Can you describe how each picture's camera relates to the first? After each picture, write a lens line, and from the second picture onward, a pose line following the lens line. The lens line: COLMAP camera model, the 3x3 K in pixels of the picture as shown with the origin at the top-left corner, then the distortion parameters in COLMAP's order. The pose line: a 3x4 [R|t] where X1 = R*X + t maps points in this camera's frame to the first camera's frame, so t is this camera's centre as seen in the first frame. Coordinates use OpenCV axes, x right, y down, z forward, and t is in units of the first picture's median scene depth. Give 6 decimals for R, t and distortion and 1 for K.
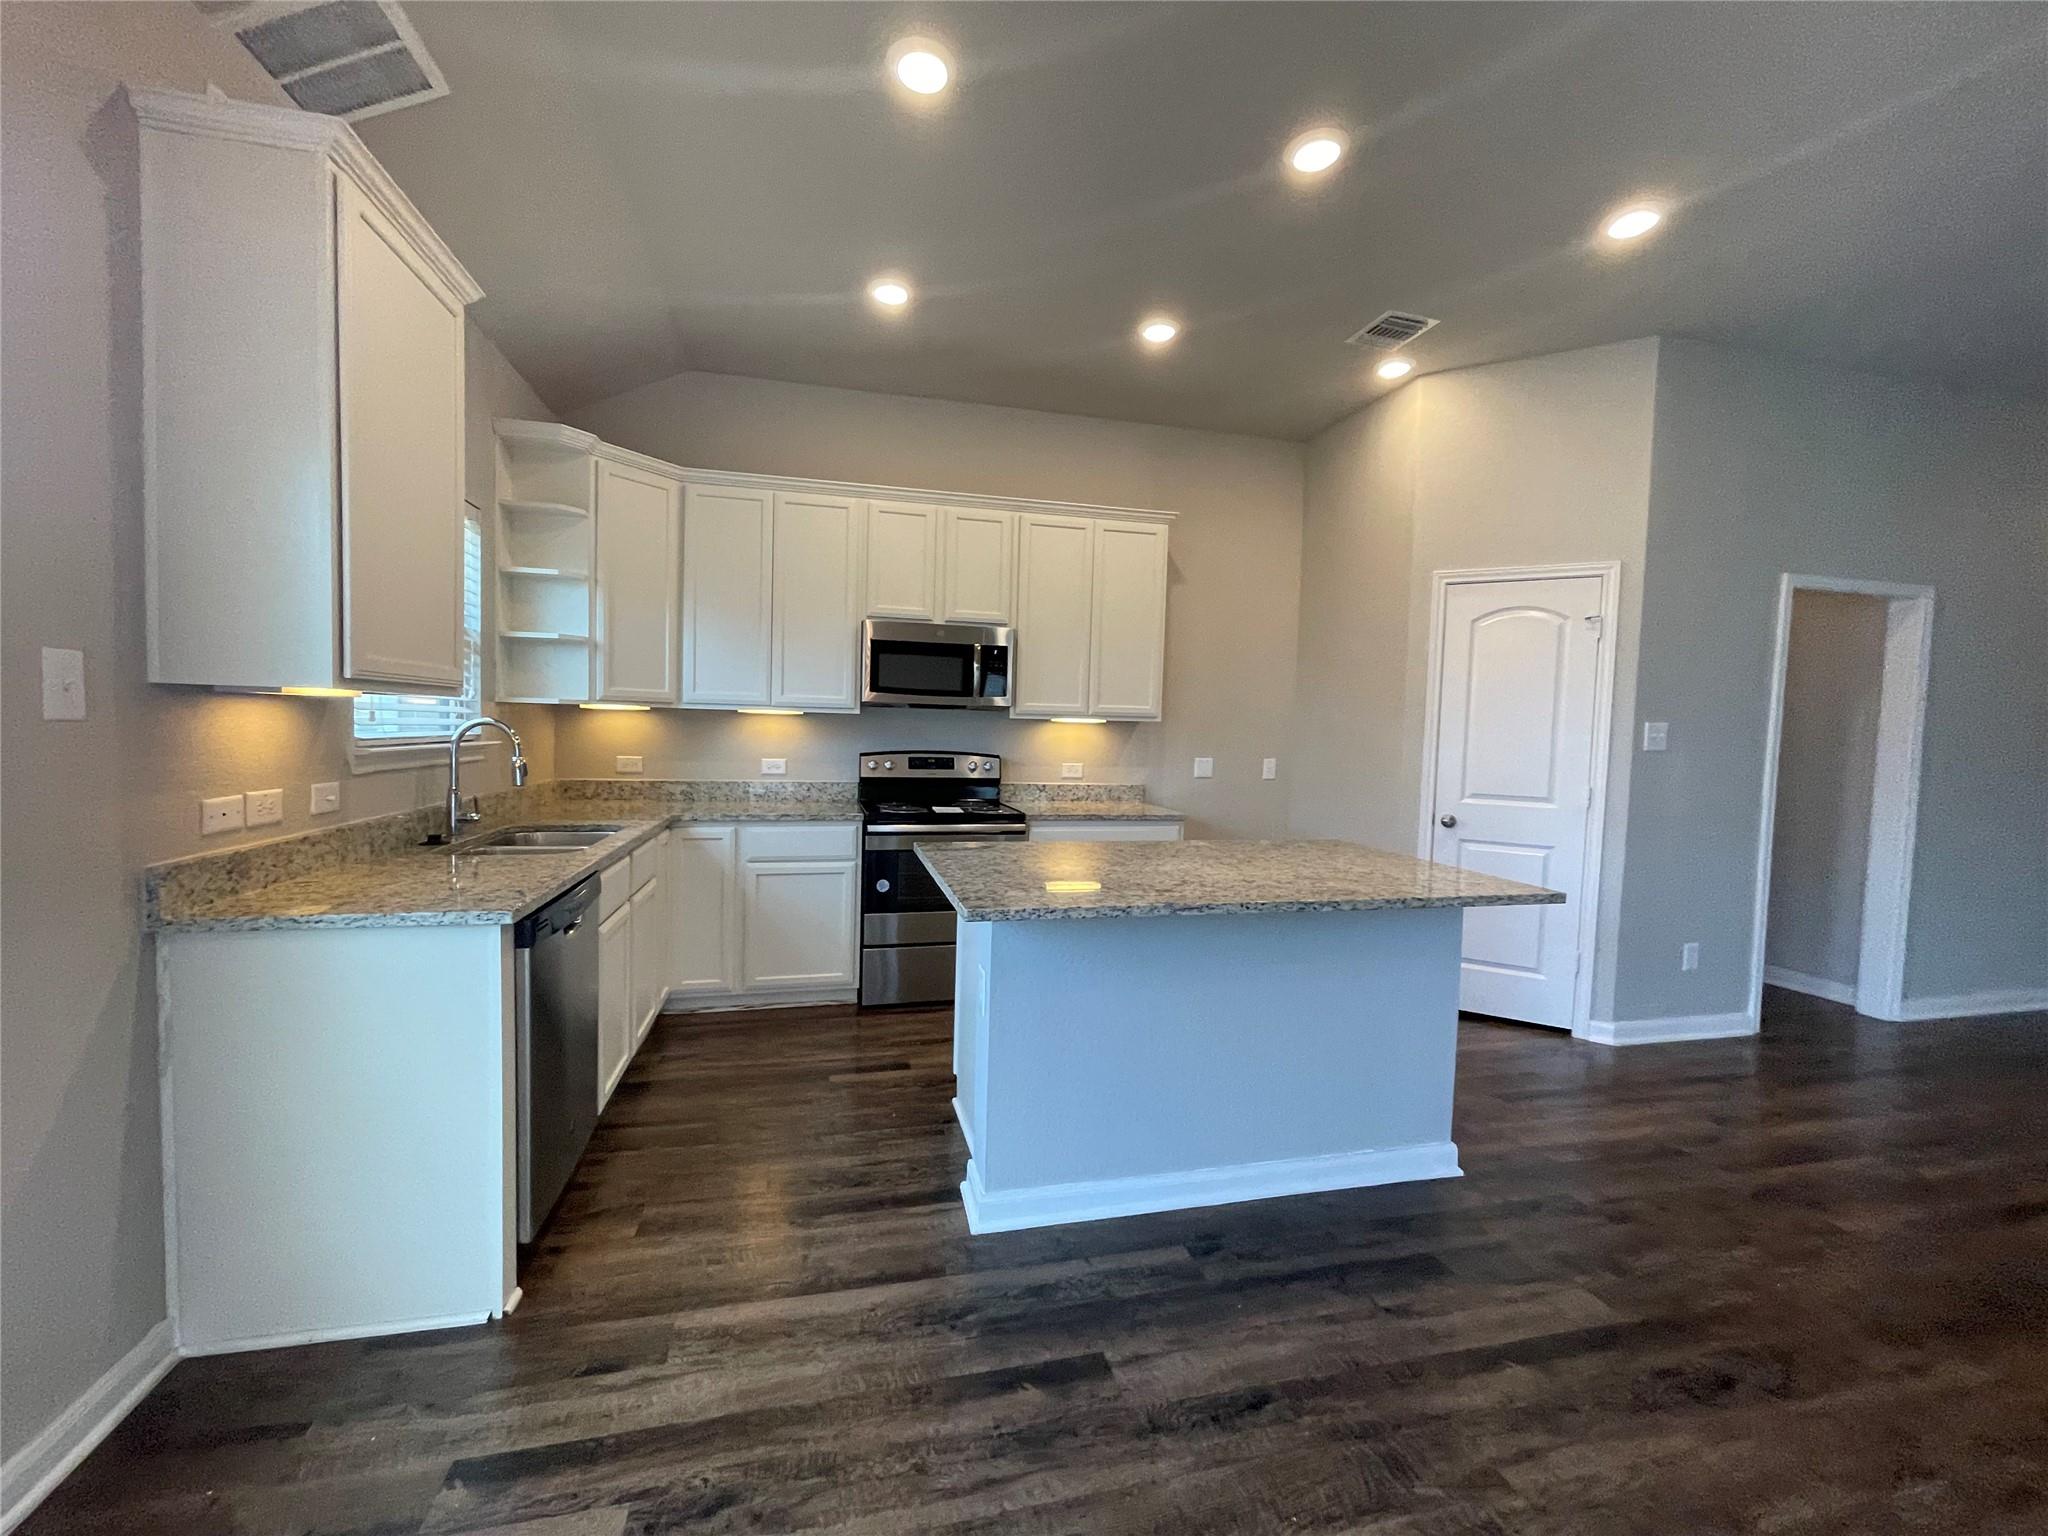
lens RADIAL K [[830.8, 0, 1021.9], [0, 830.8, 764.2], [0, 0, 1]] dist [-0.002832, 0.000593]
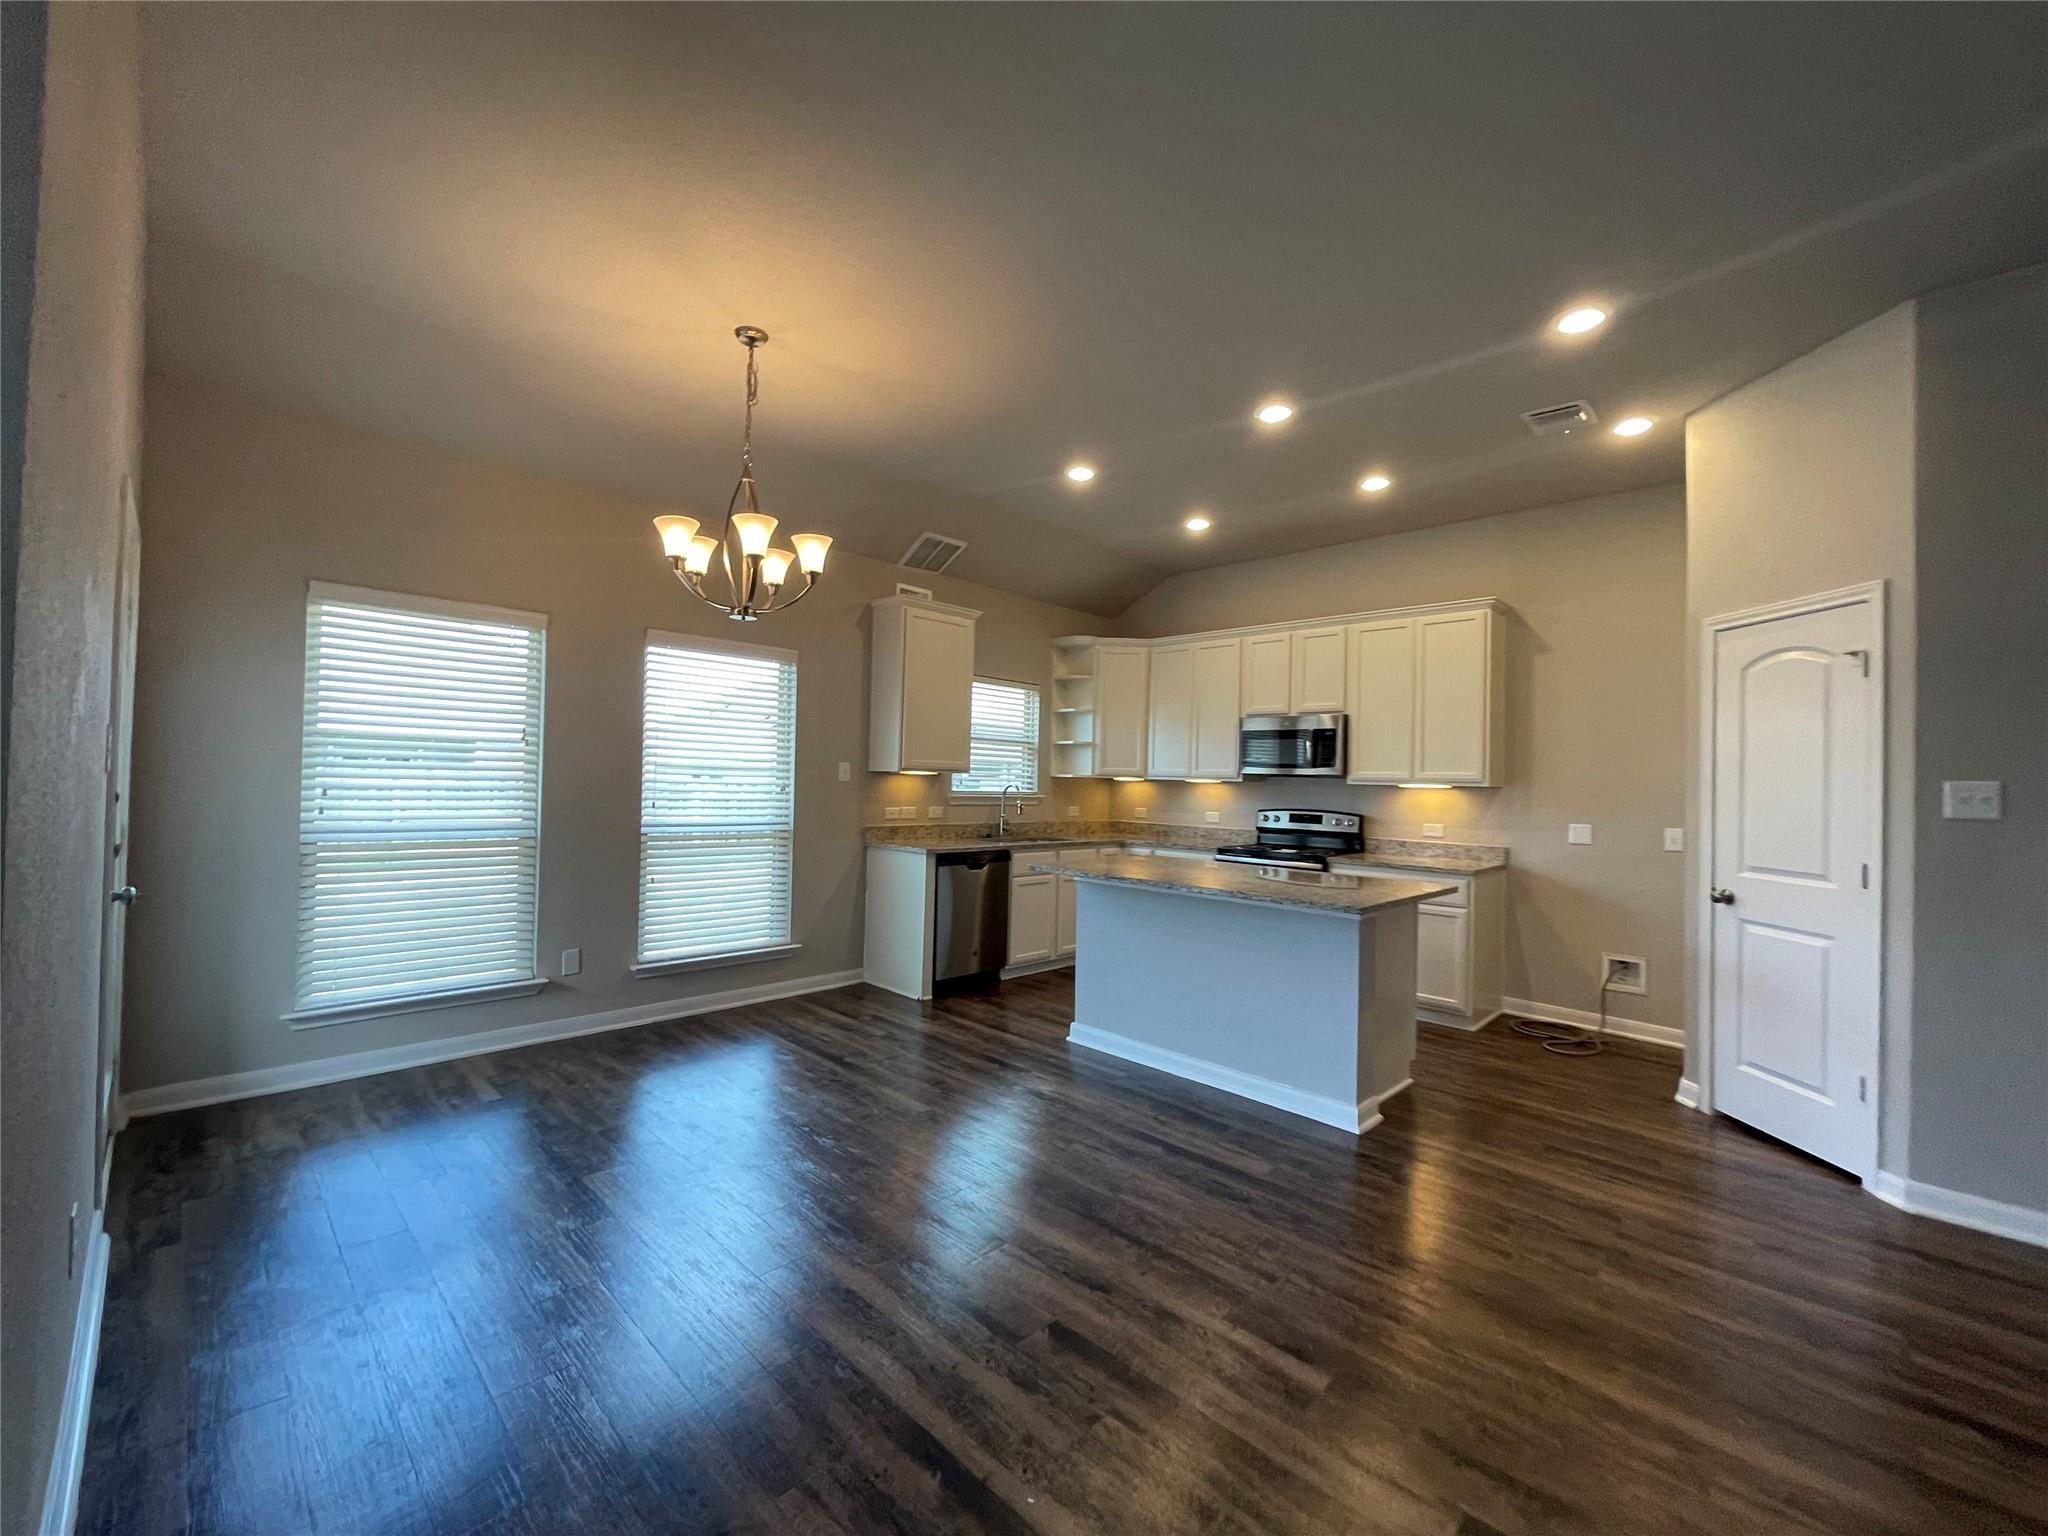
lens RADIAL K [[830.8, 0, 1021.9], [0, 830.8, 764.2], [0, 0, 1]] dist [-0.002832, 0.000593]
pose [[0.528712, -0.027875, -0.848343, 0.934532], [-0.052665, 0.996458, -0.065564, 0.027457], [0.847166, 0.079343, 0.525371, -0.105920]]
